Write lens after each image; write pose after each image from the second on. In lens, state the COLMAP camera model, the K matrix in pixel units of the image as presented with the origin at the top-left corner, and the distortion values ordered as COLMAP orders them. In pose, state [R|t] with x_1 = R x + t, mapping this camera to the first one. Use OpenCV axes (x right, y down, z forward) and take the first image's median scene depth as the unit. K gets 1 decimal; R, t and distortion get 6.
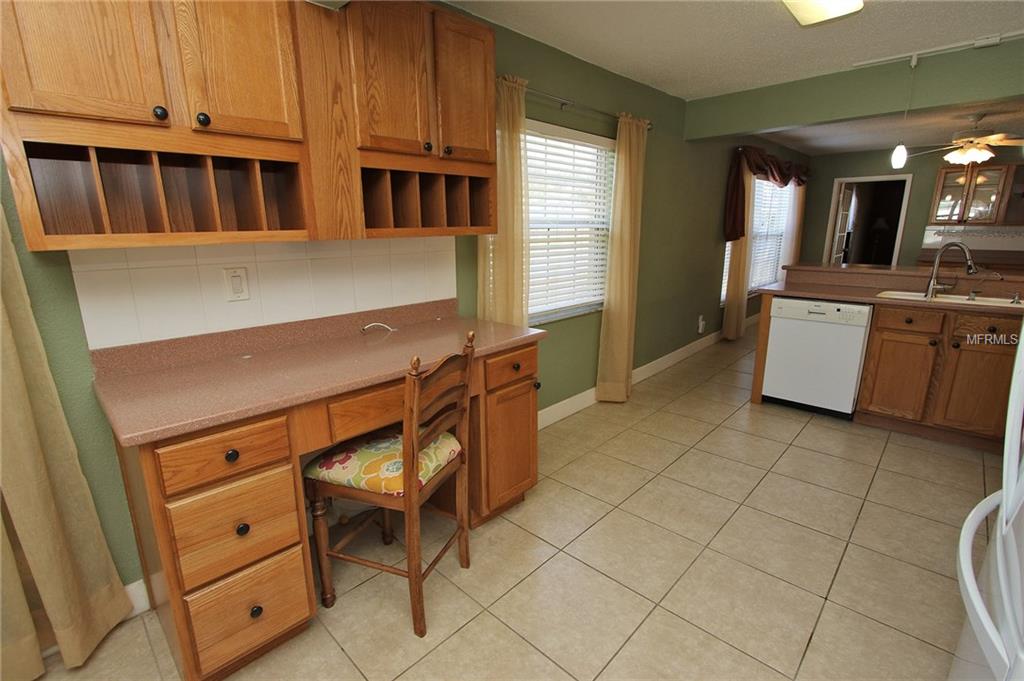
lens RADIAL K [[476.8, 0, 509.8], [0, 476.8, 326.2], [0, 0, 1]] dist [-0.000948, -0.000102]
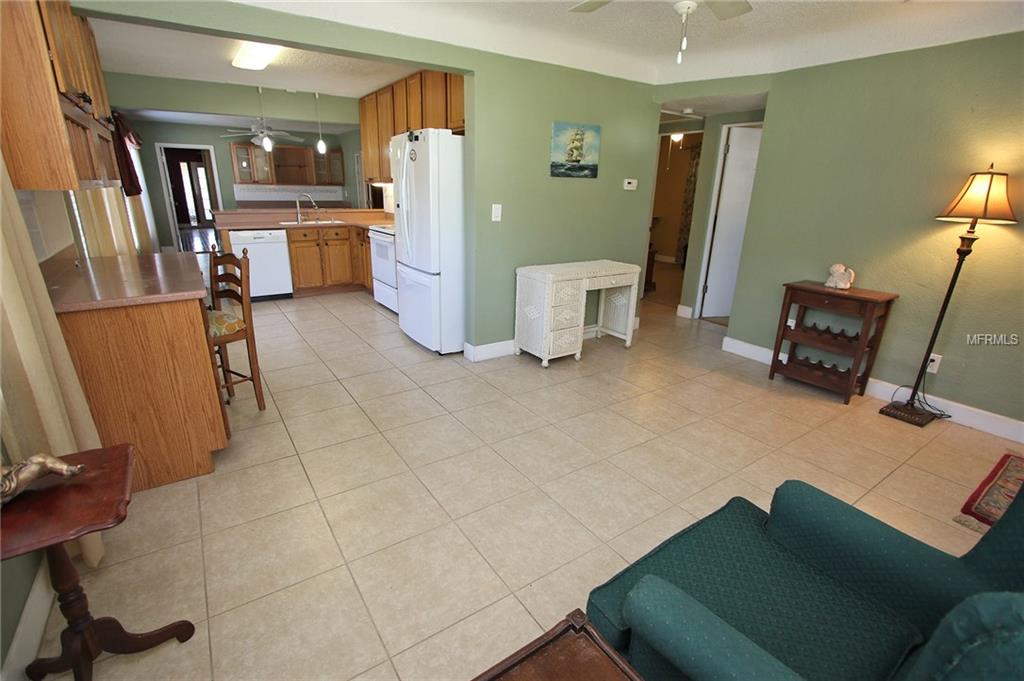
lens RADIAL K [[469.5, 0, 509.5], [0, 469.5, 338.6], [0, 0, 1]] dist [-0.001914, 0.000008]
pose [[0.213863, -0.287621, 0.933562, -1.134187], [0.182052, 0.950665, 0.251185, 0.078282], [-0.959750, 0.116237, 0.255673, -0.288353]]
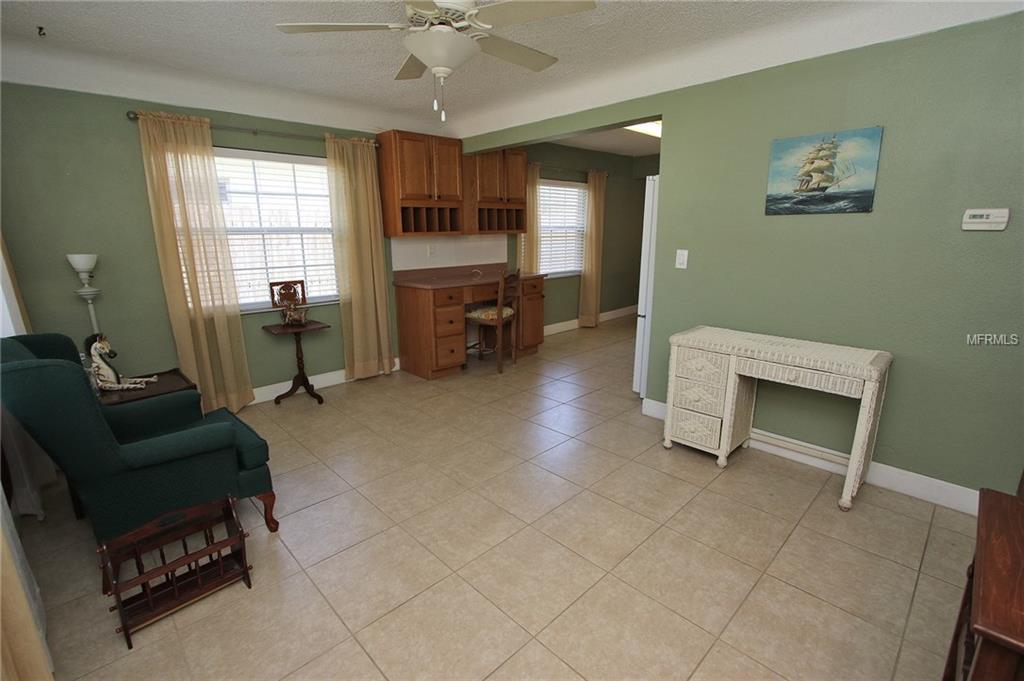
lens RADIAL K [[469.5, 0, 509.5], [0, 469.5, 338.6], [0, 0, 1]] dist [-0.001914, 0.000008]
pose [[0.999272, 0.006996, -0.037513, -0.020023], [-0.006179, 0.999742, 0.021854, 0.270971], [0.037657, -0.021607, 0.999057, -1.296256]]
